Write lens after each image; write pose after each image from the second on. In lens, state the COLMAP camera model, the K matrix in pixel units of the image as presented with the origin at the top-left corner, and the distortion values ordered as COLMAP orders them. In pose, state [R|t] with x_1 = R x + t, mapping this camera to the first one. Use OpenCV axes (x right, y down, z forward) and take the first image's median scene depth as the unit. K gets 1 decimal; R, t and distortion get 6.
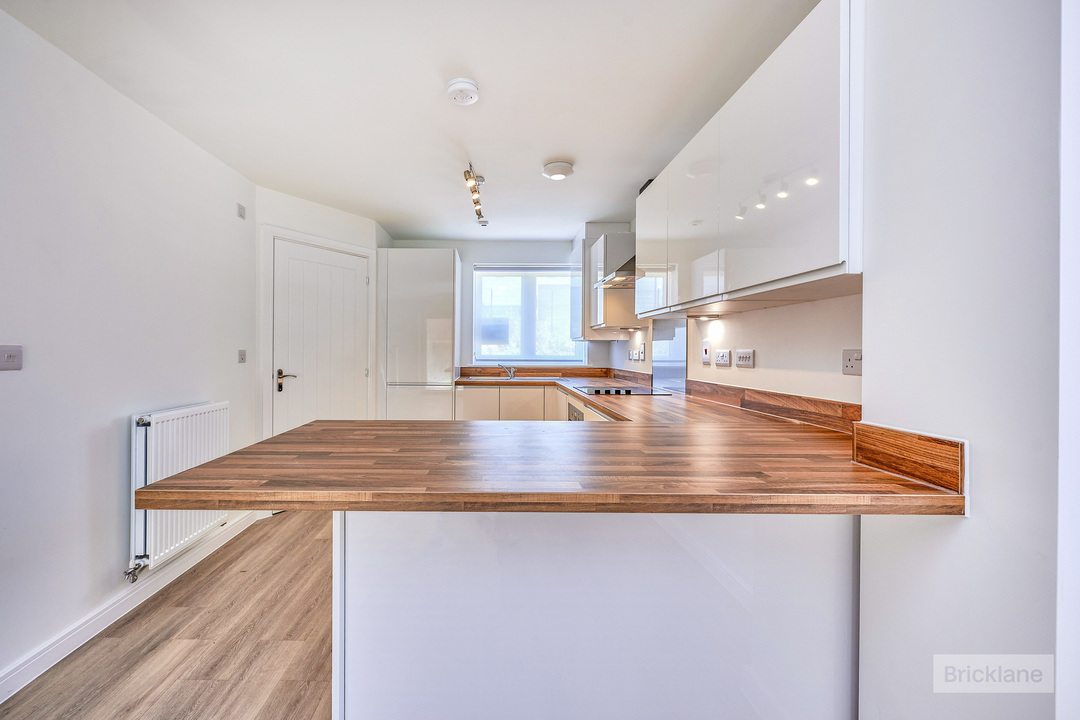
lens RADIAL K [[438.8, 0, 494.3], [0, 438.8, 352.3], [0, 0, 1]] dist [0.001670, 0.000299]
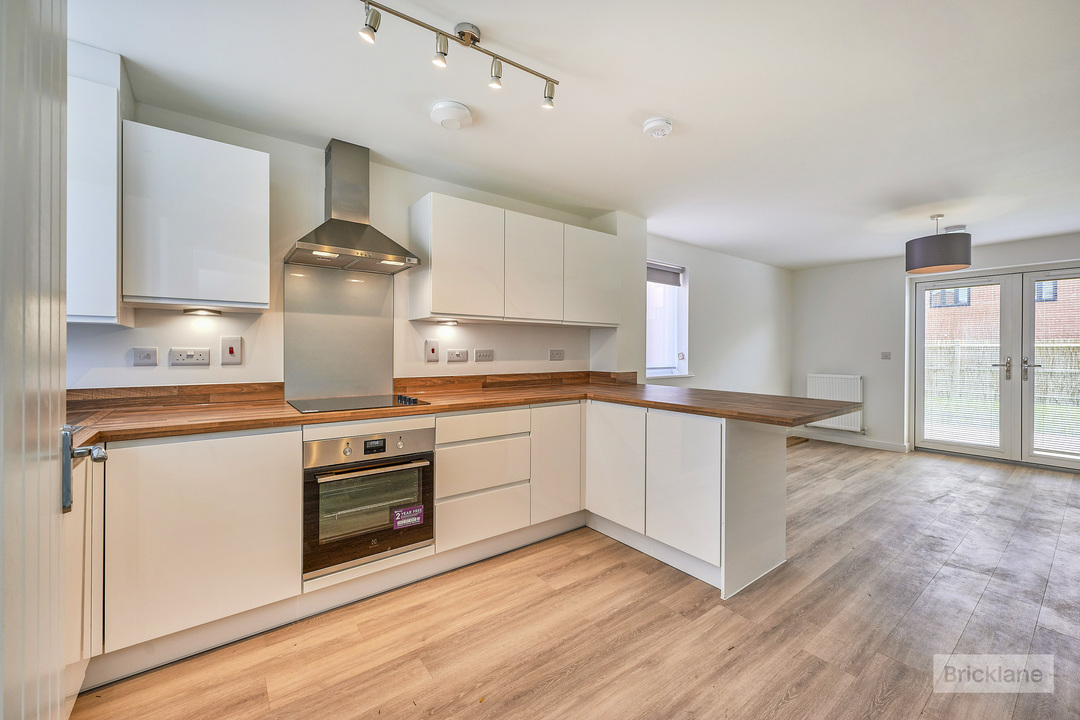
lens RADIAL K [[438.8, 0, 553.6], [0, 438.8, 351.2], [0, 0, 1]] dist [0.001670, 0.000299]
pose [[-0.626675, -0.004447, 0.779268, -0.400469], [0.007436, 0.999904, 0.011686, -0.007684], [-0.779246, 0.013118, -0.626581, 0.967629]]
